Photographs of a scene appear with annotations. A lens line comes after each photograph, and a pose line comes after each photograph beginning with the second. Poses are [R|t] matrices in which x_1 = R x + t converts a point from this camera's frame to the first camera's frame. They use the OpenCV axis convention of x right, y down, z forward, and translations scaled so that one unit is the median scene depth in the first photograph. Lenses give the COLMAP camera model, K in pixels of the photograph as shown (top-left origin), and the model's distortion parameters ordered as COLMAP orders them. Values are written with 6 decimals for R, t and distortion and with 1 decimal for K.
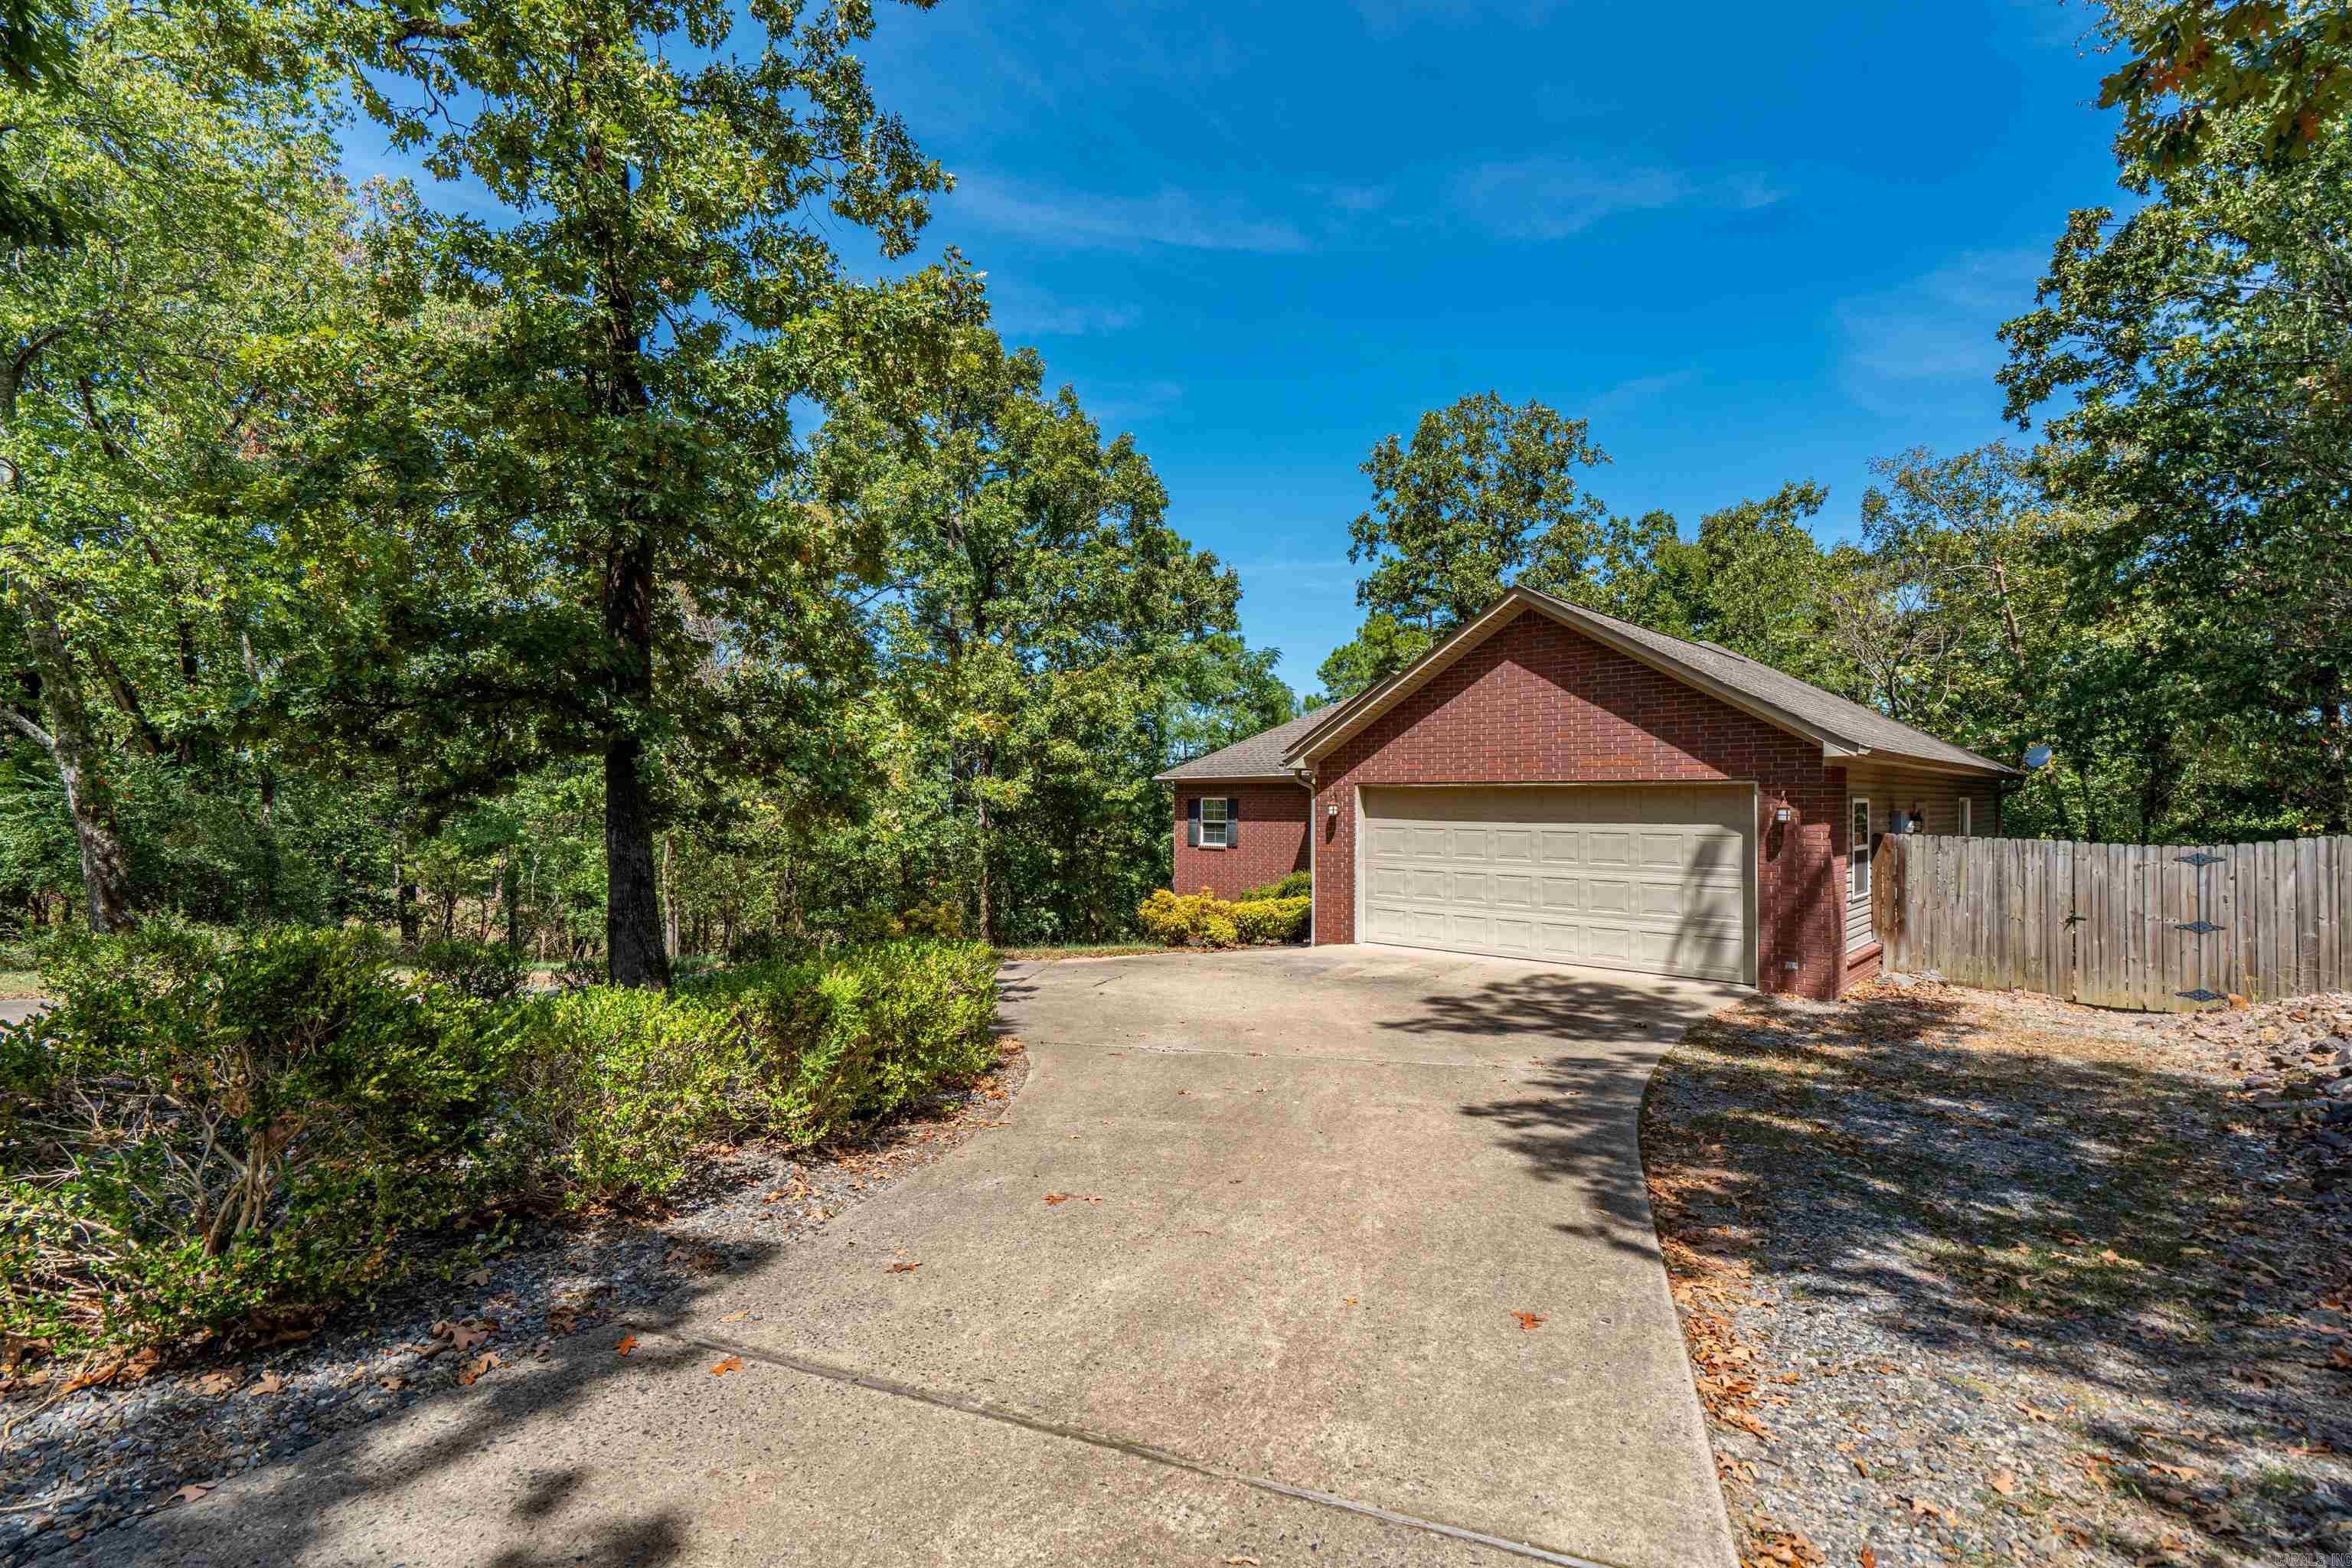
lens RADIAL K [[1077.2, 0, 1209.5], [0, 1077.2, 785.5], [0, 0, 1]] dist [-0.008790, 0.006451]
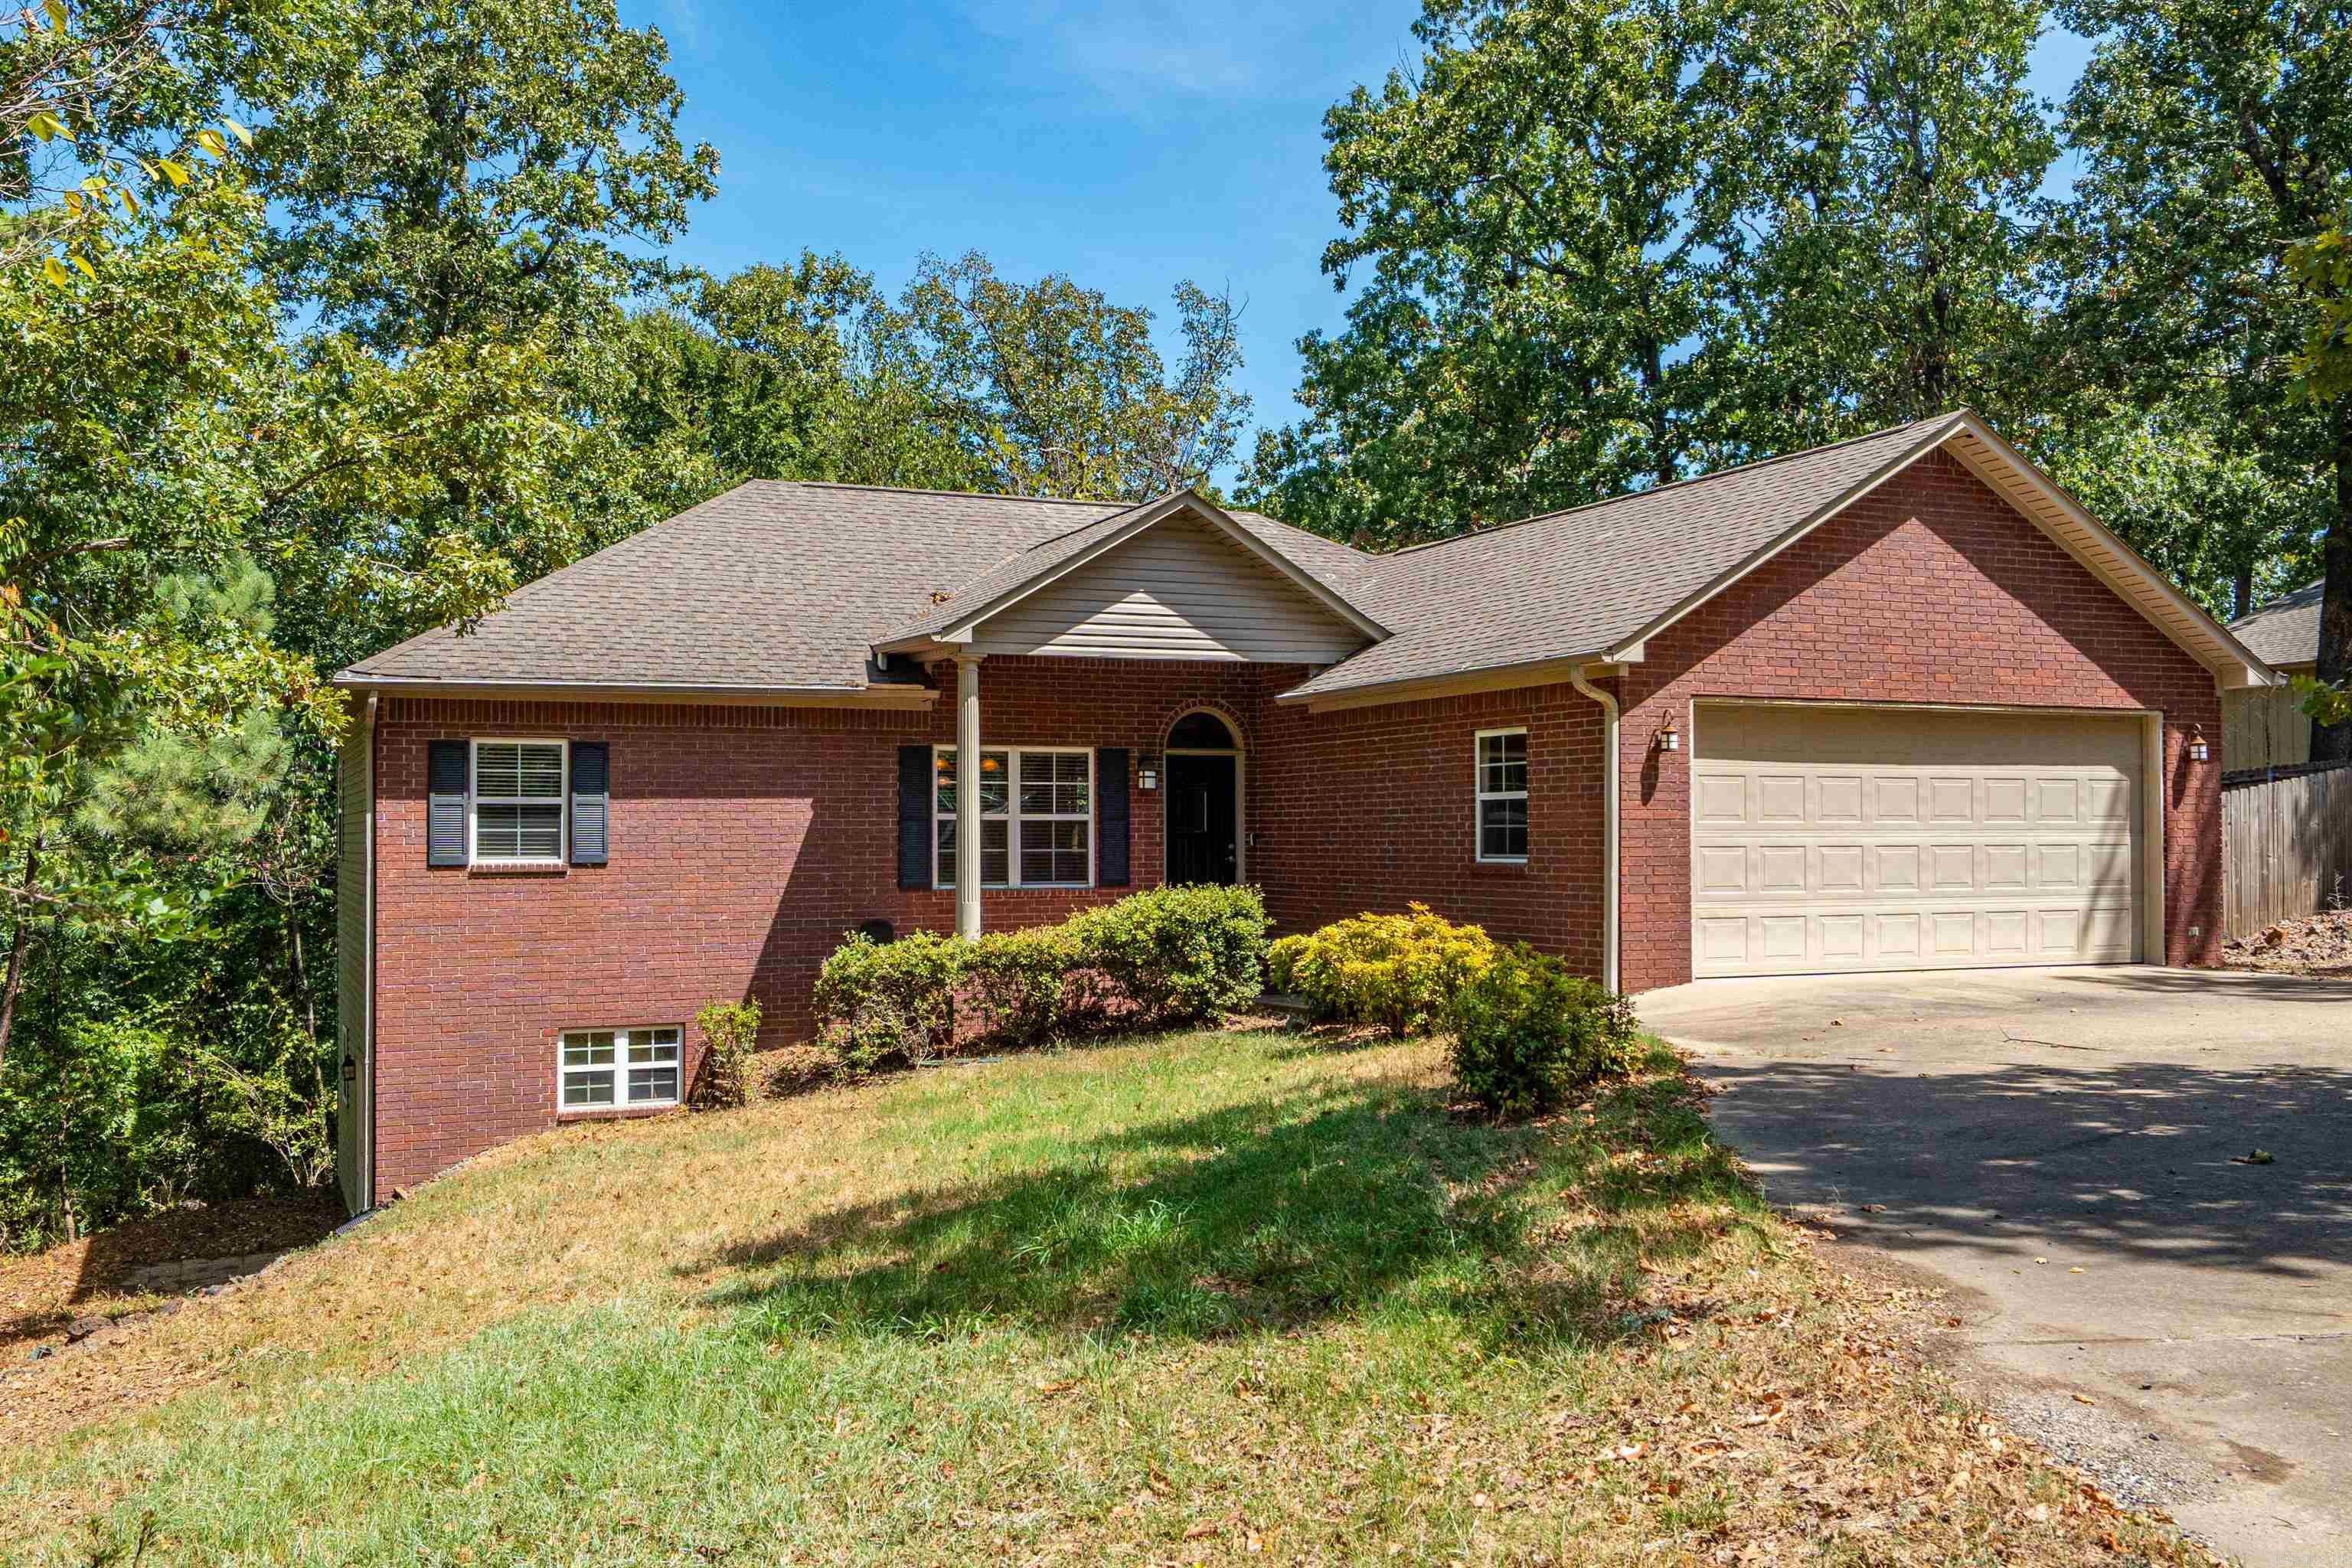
lens RADIAL K [[2078.9, 0, 1261.1], [0, 2078.9, 778.0], [0, 0, 1]] dist [0.003680, 0.012416]
pose [[0.397300, 0.013815, 0.917585, -0.950879], [-0.005992, 0.999904, -0.012461, 0.054985], [-0.917669, -0.000547, 0.397345, 0.771705]]
